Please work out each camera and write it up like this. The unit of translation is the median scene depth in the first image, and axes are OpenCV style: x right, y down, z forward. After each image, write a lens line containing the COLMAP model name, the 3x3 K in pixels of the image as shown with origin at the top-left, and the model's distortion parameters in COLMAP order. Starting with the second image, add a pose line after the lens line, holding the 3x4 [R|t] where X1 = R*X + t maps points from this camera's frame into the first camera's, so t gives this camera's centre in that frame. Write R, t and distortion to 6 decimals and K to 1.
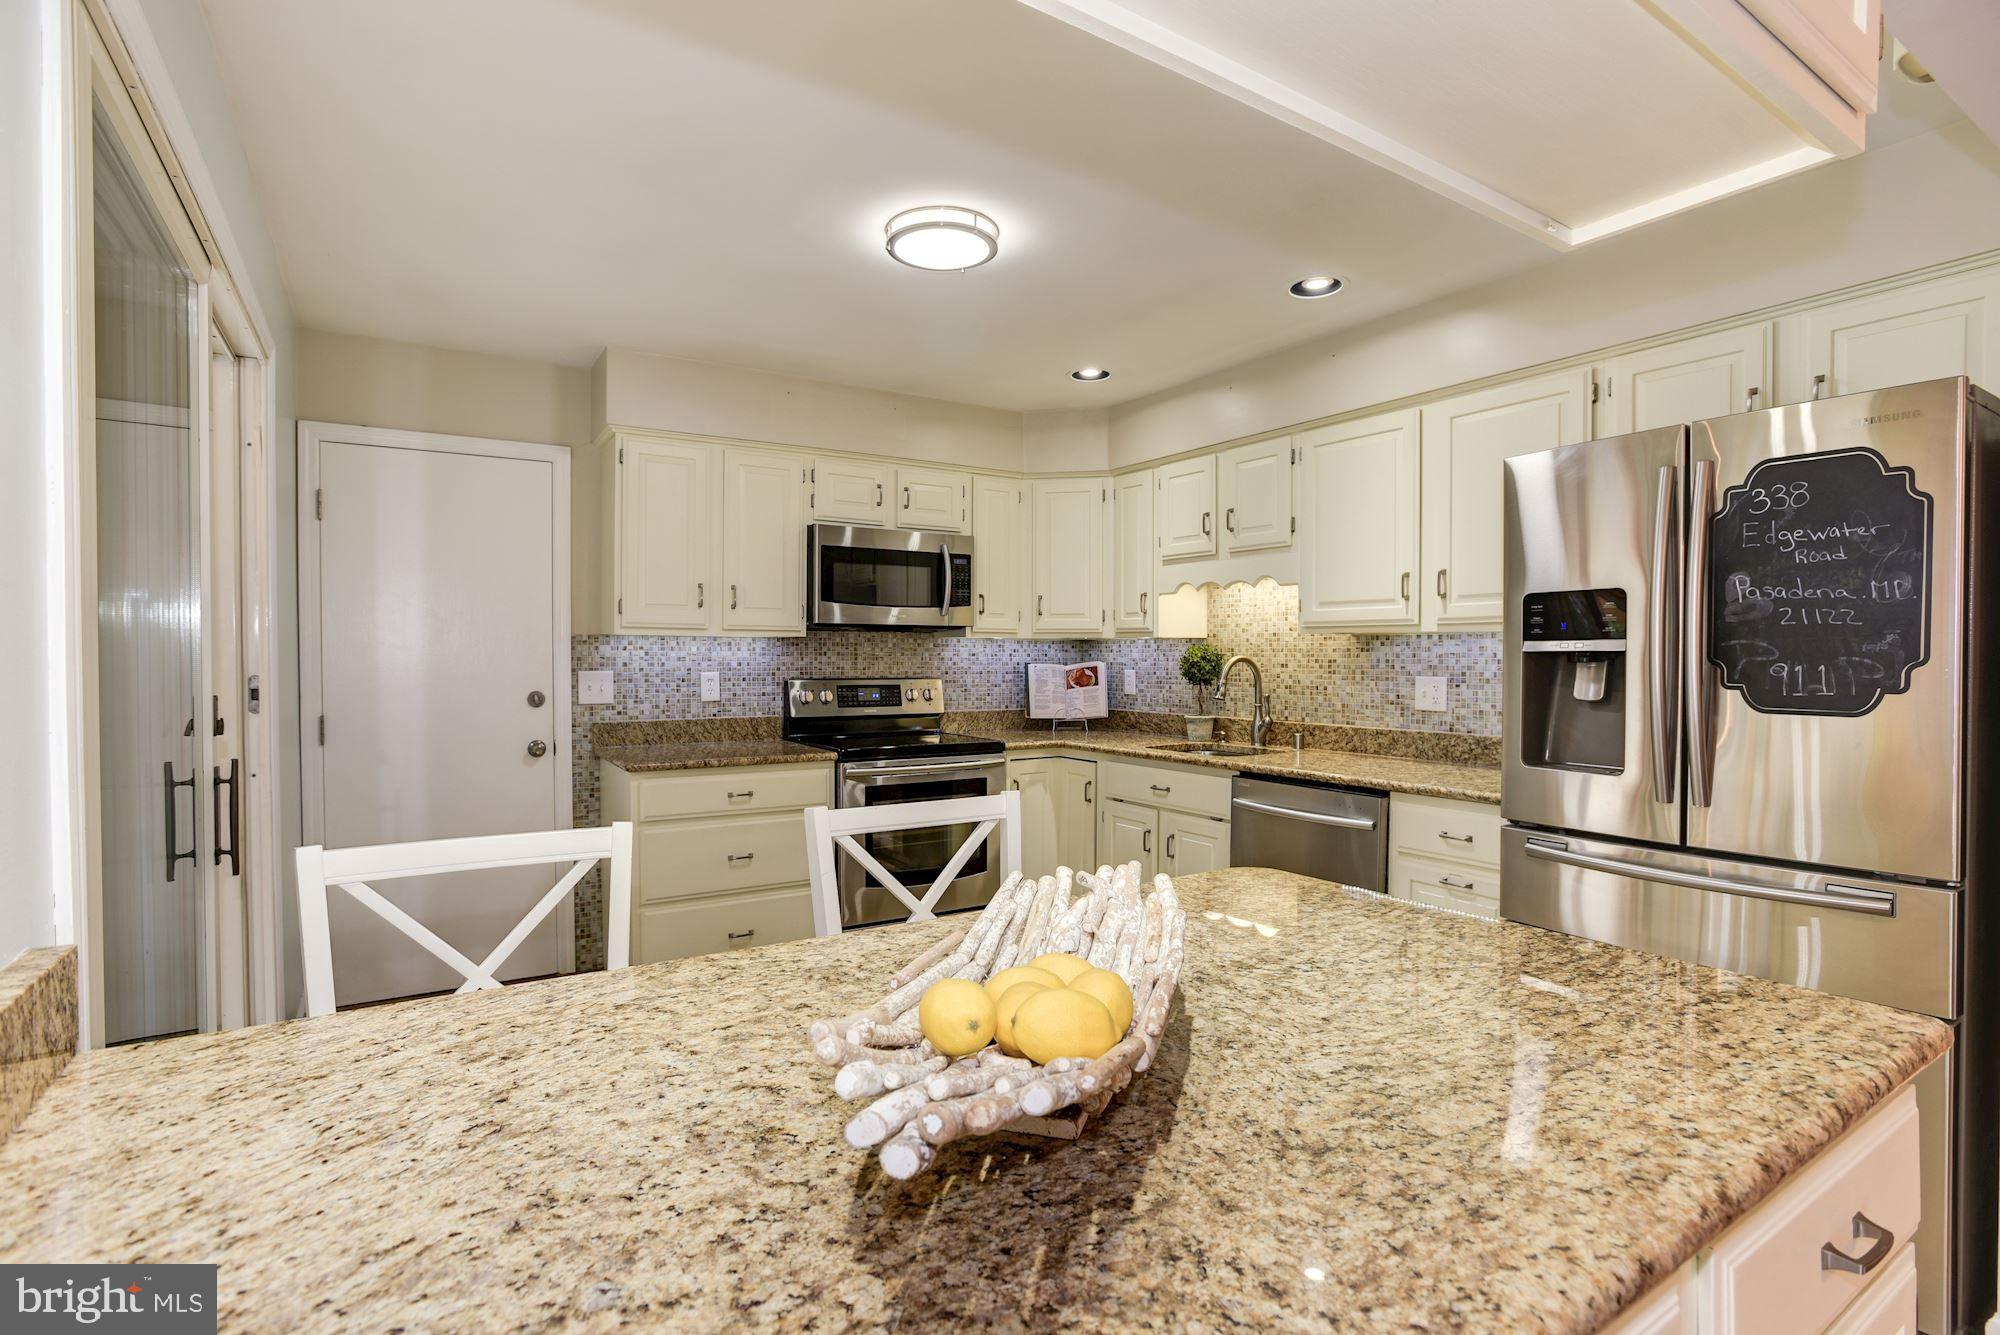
lens RADIAL K [[953.2, 0, 994.1], [0, 953.2, 672.2], [0, 0, 1]] dist [-0.048481, 0.019851]
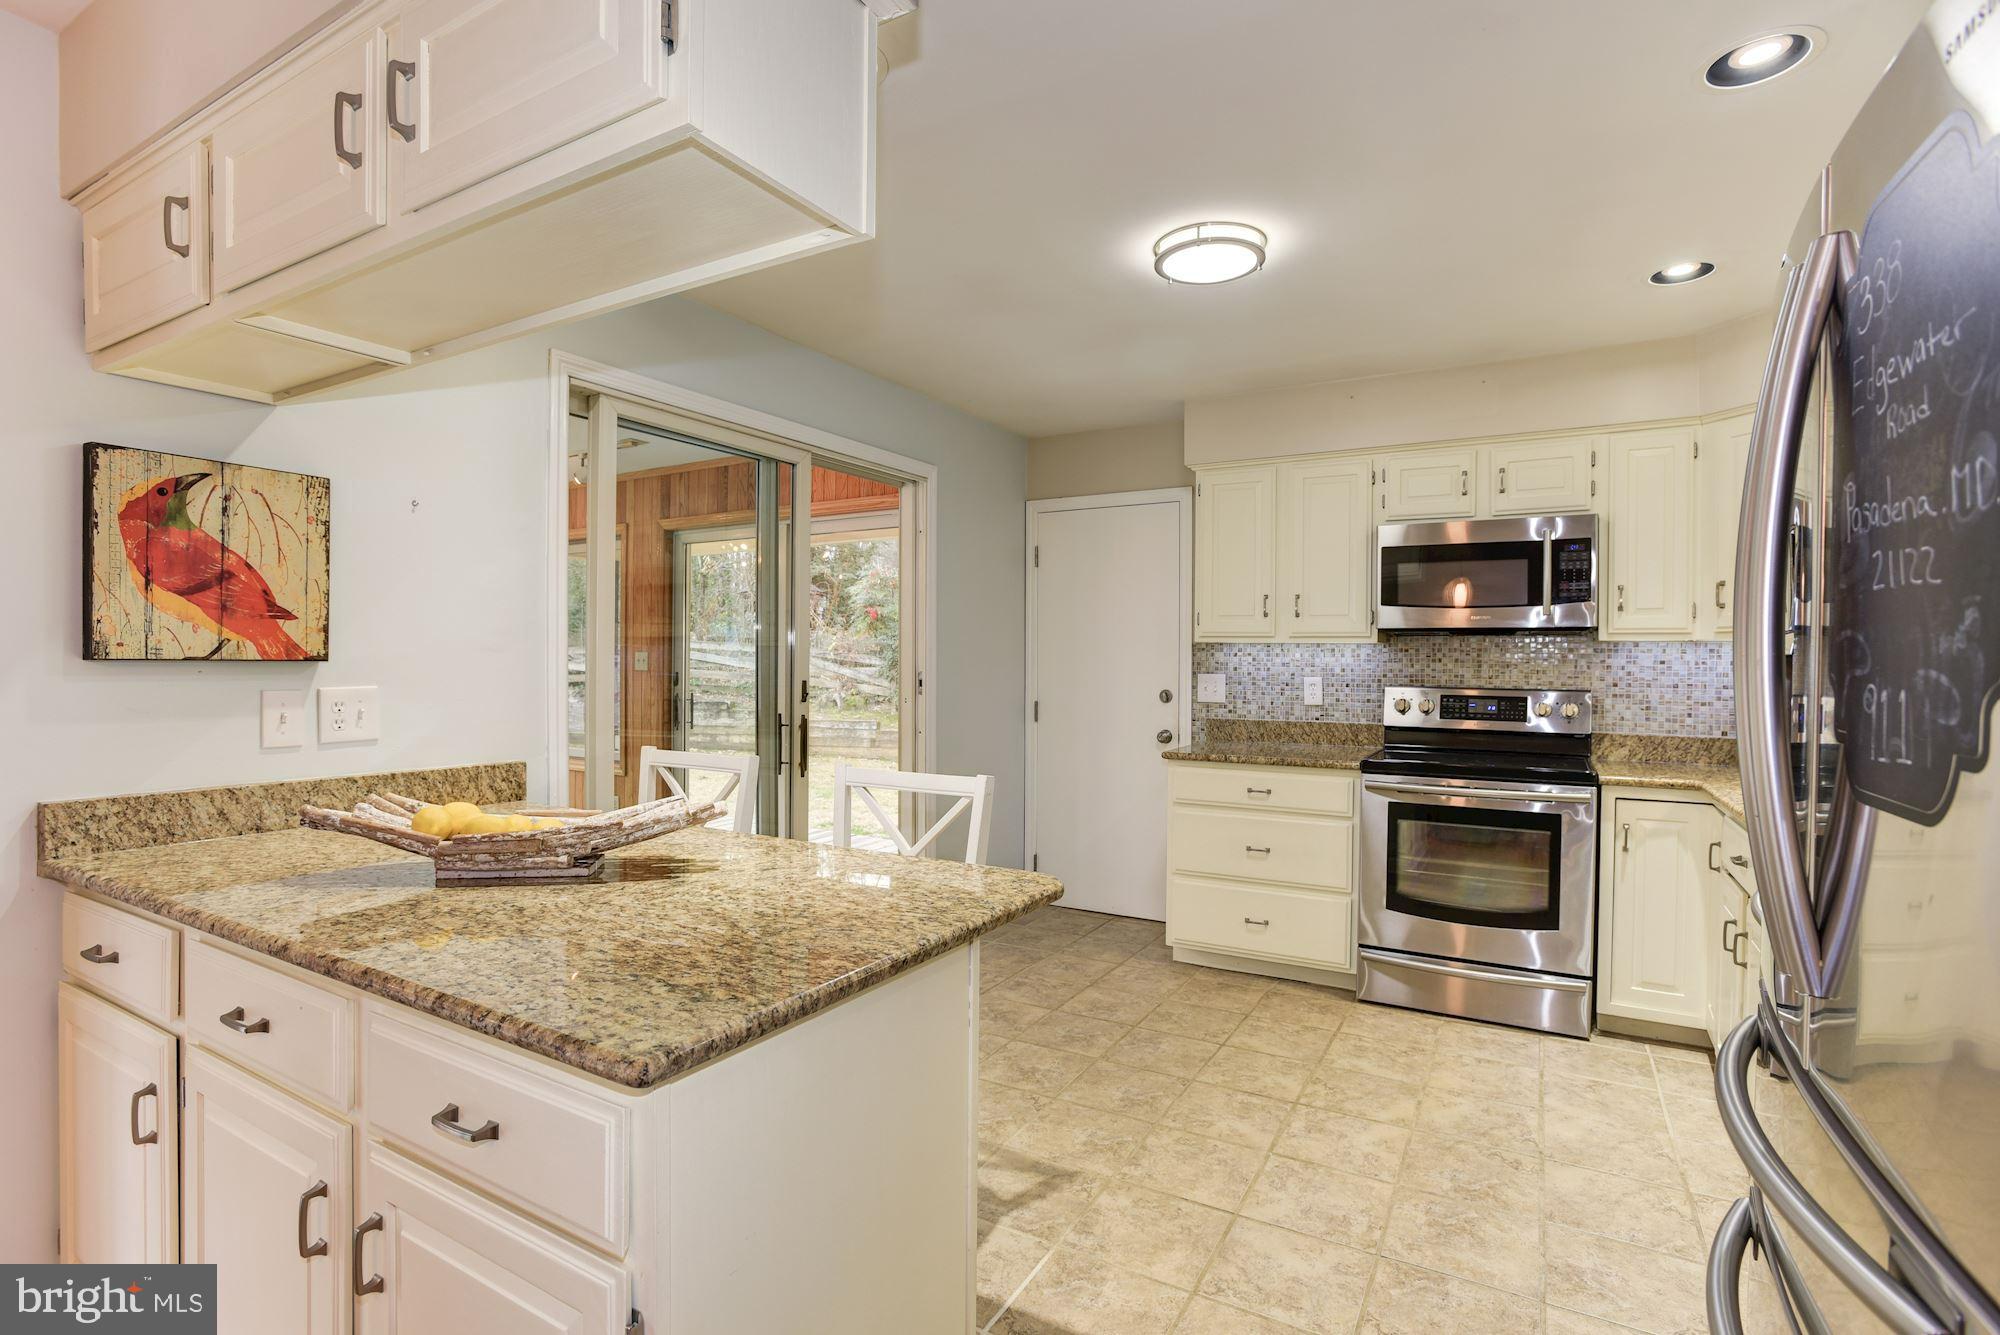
lens RADIAL K [[953.2, 0, 1003.8], [0, 953.2, 657.1], [0, 0, 1]] dist [-0.048481, 0.019851]
pose [[0.464365, -0.001583, -0.885642, 0.476912], [-0.021968, 0.999670, -0.013305, -0.001060], [0.885371, 0.025634, 0.464177, 0.214701]]
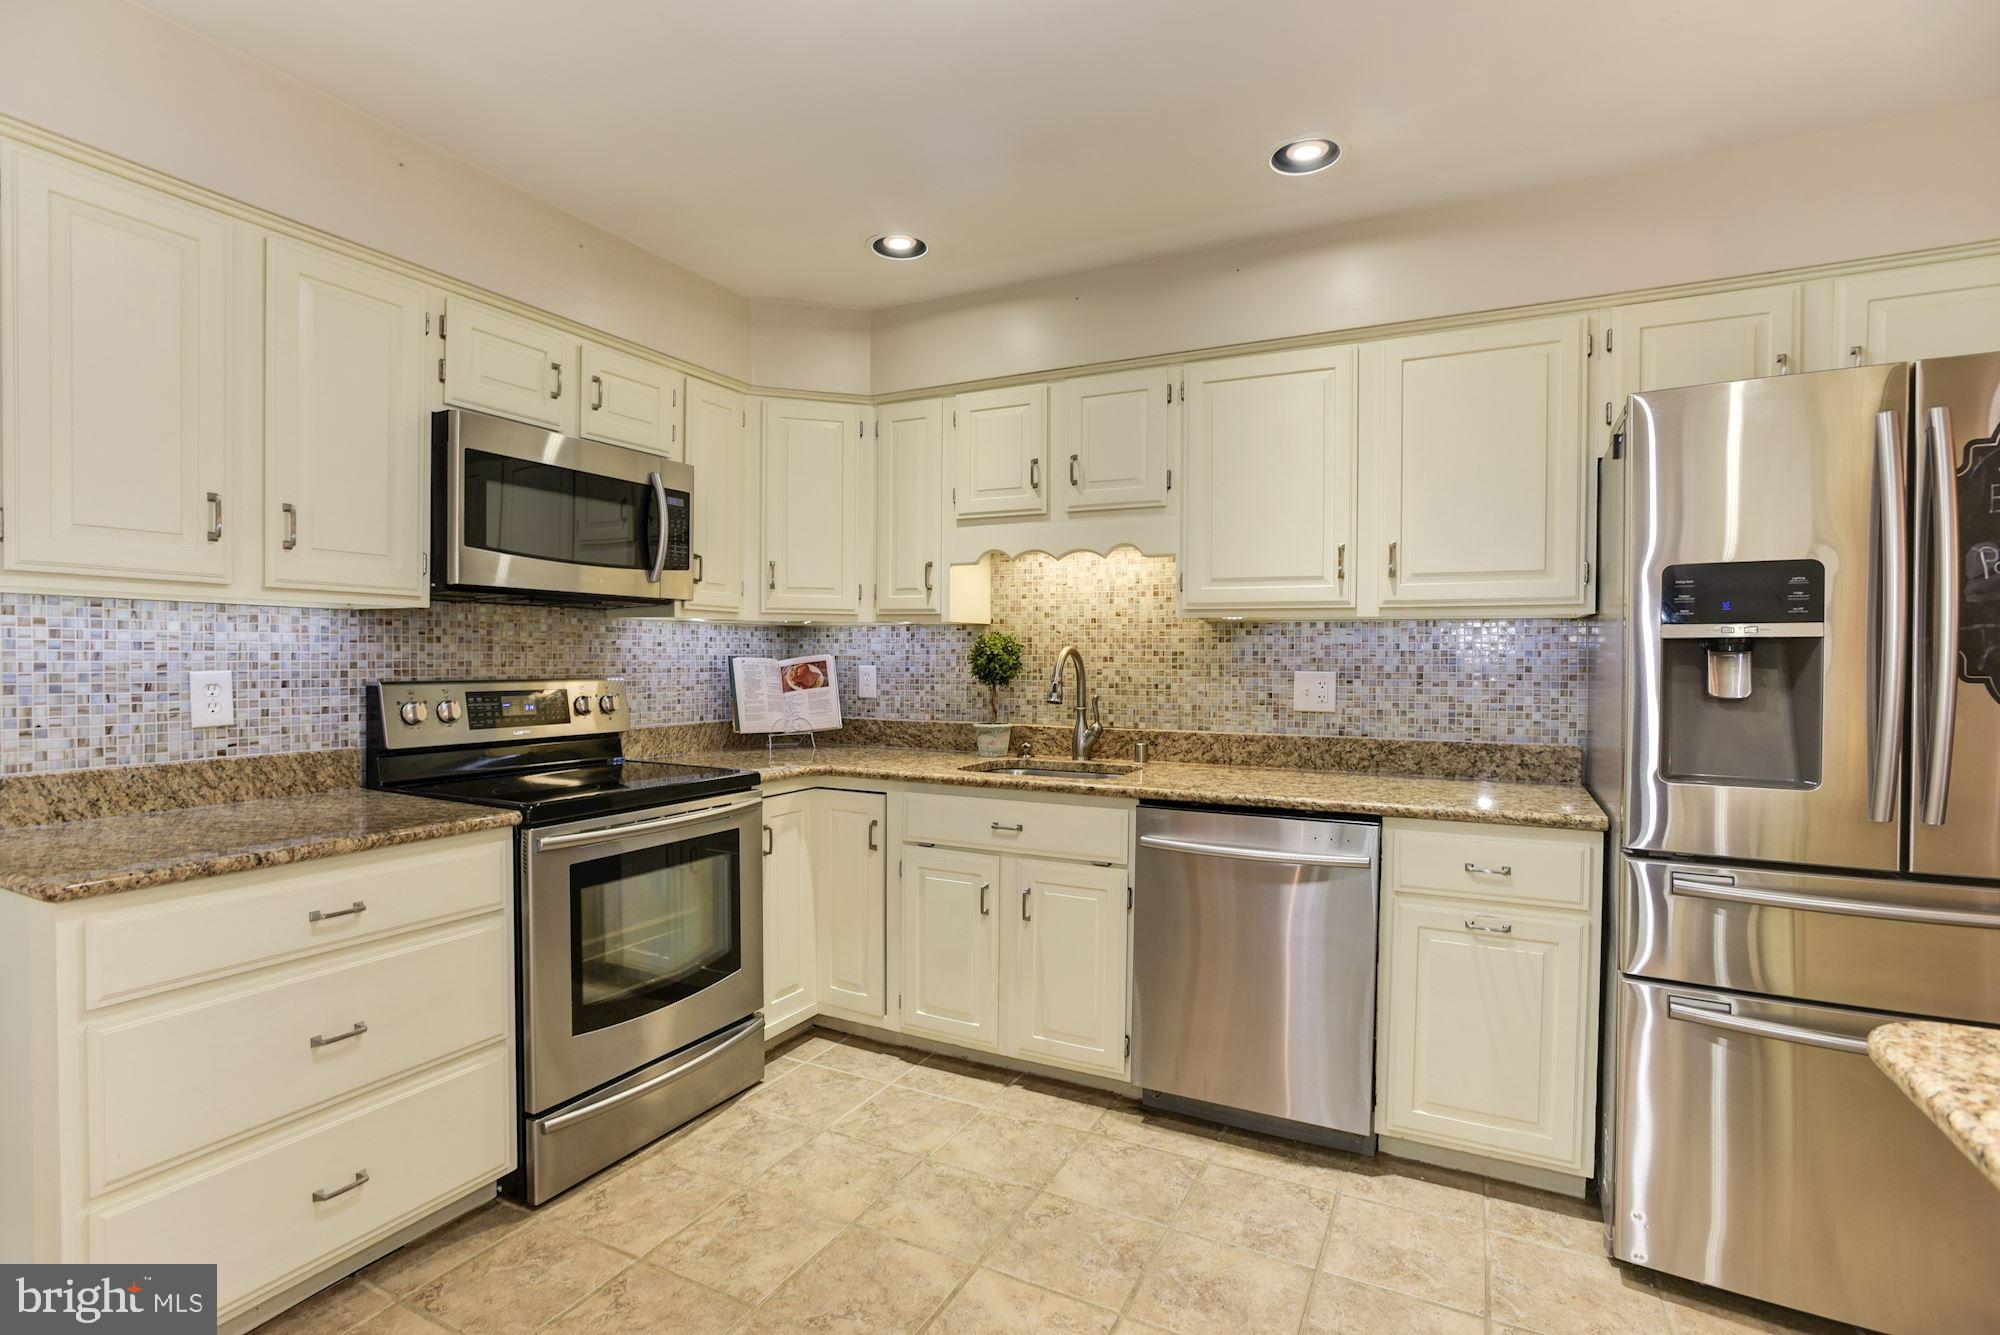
lens RADIAL K [[953.2, 0, 996.1], [0, 953.2, 668.0], [0, 0, 1]] dist [-0.048481, 0.019851]
pose [[0.865229, -0.003902, 0.501362, -0.184425], [0.004871, 0.999988, -0.000623, 0.000701], [-0.501354, 0.002981, 0.865237, 0.343183]]
